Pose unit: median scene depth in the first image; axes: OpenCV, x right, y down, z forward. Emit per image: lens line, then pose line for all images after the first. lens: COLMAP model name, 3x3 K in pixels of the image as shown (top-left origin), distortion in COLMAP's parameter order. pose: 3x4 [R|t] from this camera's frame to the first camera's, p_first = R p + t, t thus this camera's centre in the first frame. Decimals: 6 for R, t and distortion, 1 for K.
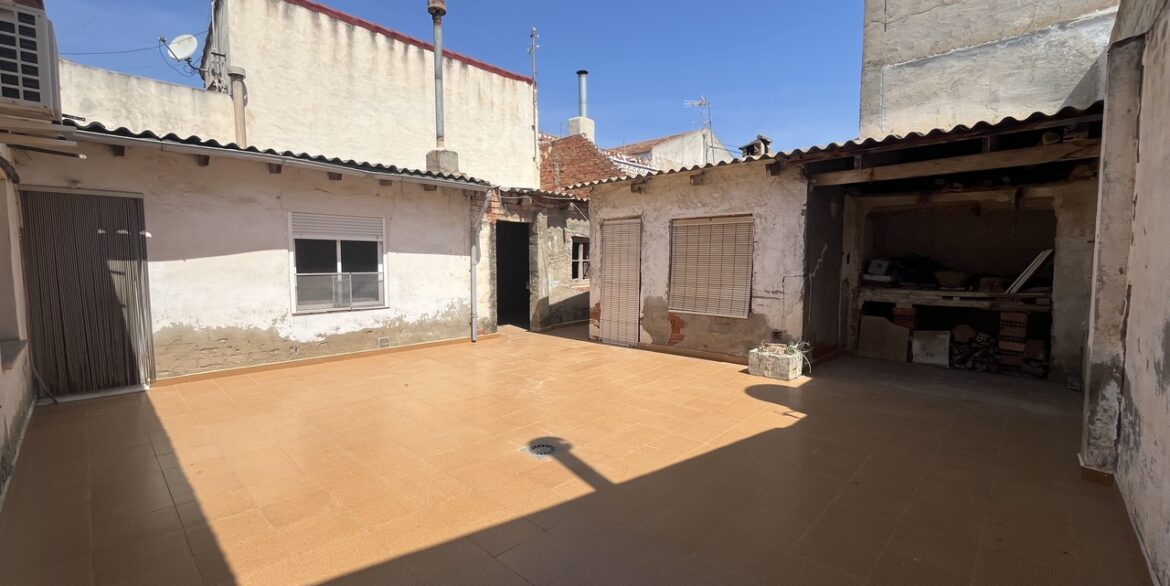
lens RADIAL K [[478.6, 0, 582.5], [0, 478.6, 294.6], [0, 0, 1]] dist [-0.002154, -0.000233]
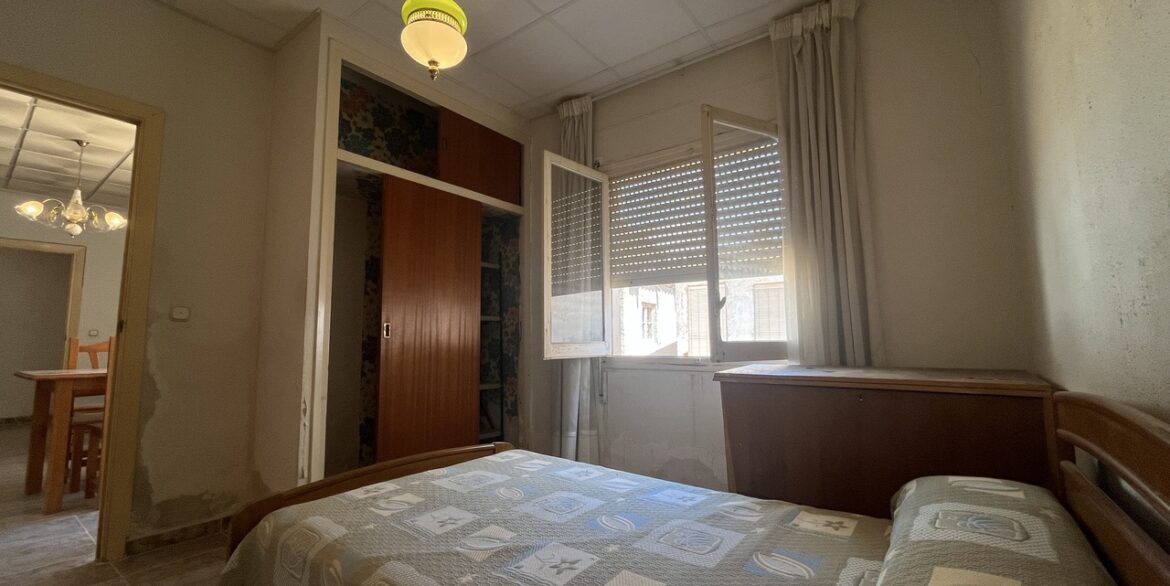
lens RADIAL K [[478.6, 0, 582.5], [0, 478.6, 294.6], [0, 0, 1]] dist [-0.002154, -0.000233]
pose [[0.993520, 0.005582, 0.113522, -0.428718], [0.013800, 0.985480, -0.169229, 0.086228], [-0.112818, 0.169699, 0.979017, -0.224524]]
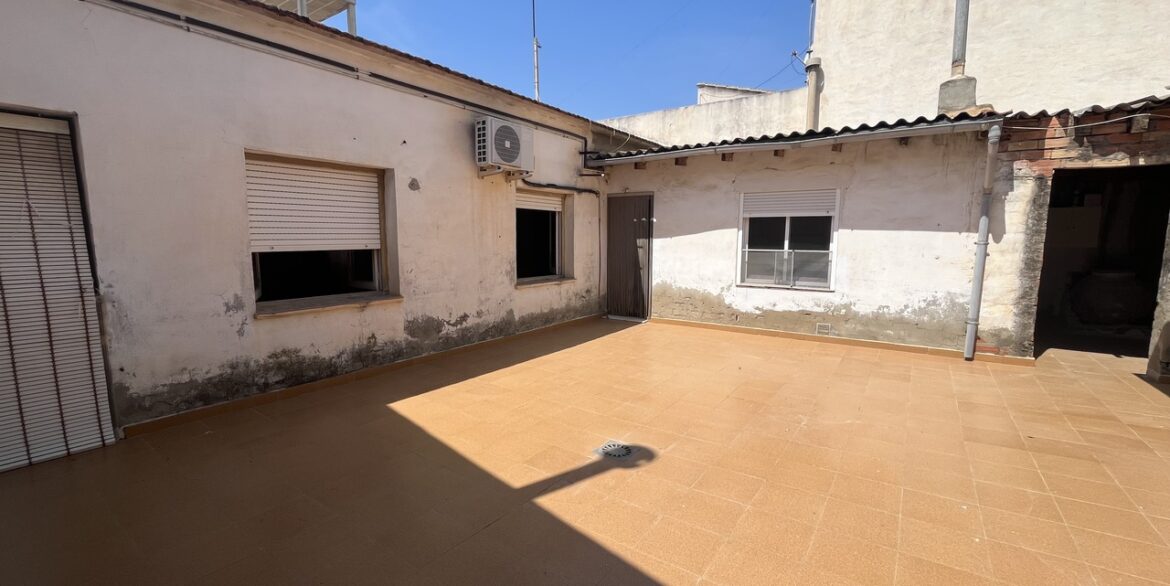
lens RADIAL K [[478.6, 0, 582.5], [0, 478.6, 294.6], [0, 0, 1]] dist [-0.002154, -0.000233]
pose [[0.146543, 0.119856, -0.981916, 0.394609], [-0.073687, 0.991197, 0.109992, -0.030181], [0.986456, 0.056235, 0.154085, 0.413742]]
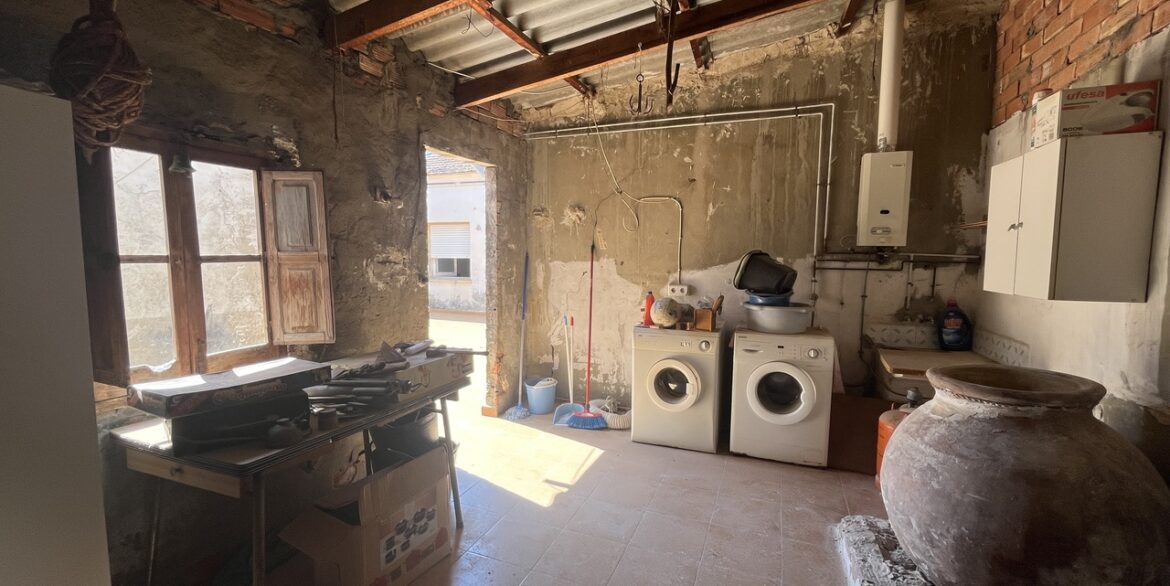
lens RADIAL K [[478.6, 0, 582.5], [0, 478.6, 294.6], [0, 0, 1]] dist [-0.002154, -0.000233]
pose [[-0.930369, 0.027071, -0.365623, -0.116464], [-0.032222, 0.987373, 0.155098, -0.129778], [0.365206, 0.156080, -0.917749, 1.768144]]
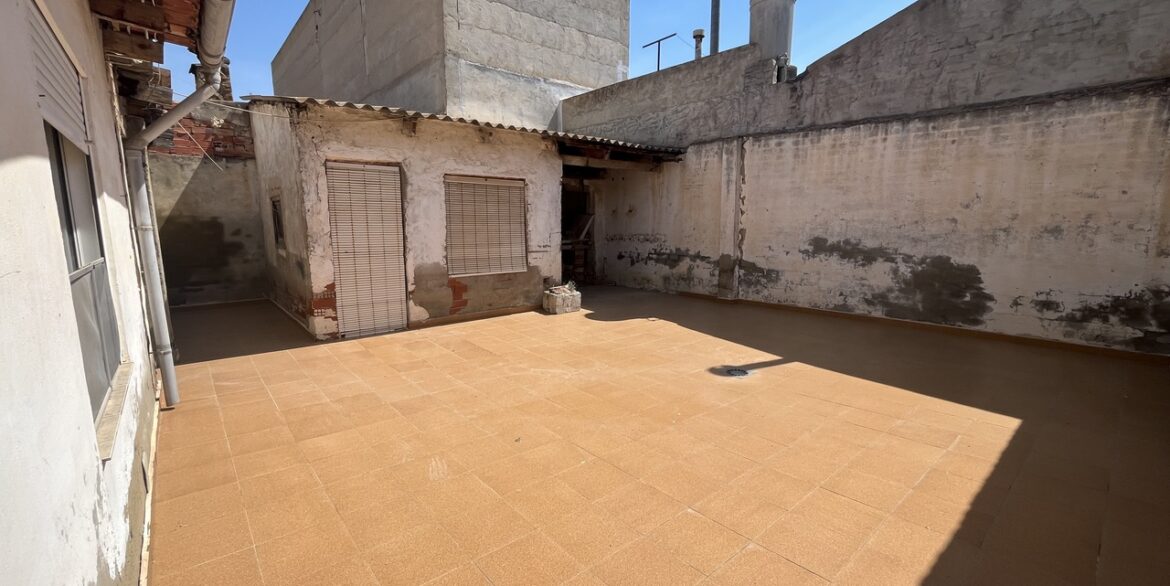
lens RADIAL K [[478.6, 0, 582.5], [0, 478.6, 294.6], [0, 0, 1]] dist [-0.002154, -0.000233]
pose [[0.101267, -0.151065, 0.983323, -0.695806], [0.073475, 0.986841, 0.144039, -0.044976], [-0.992142, 0.057663, 0.111034, 0.660155]]
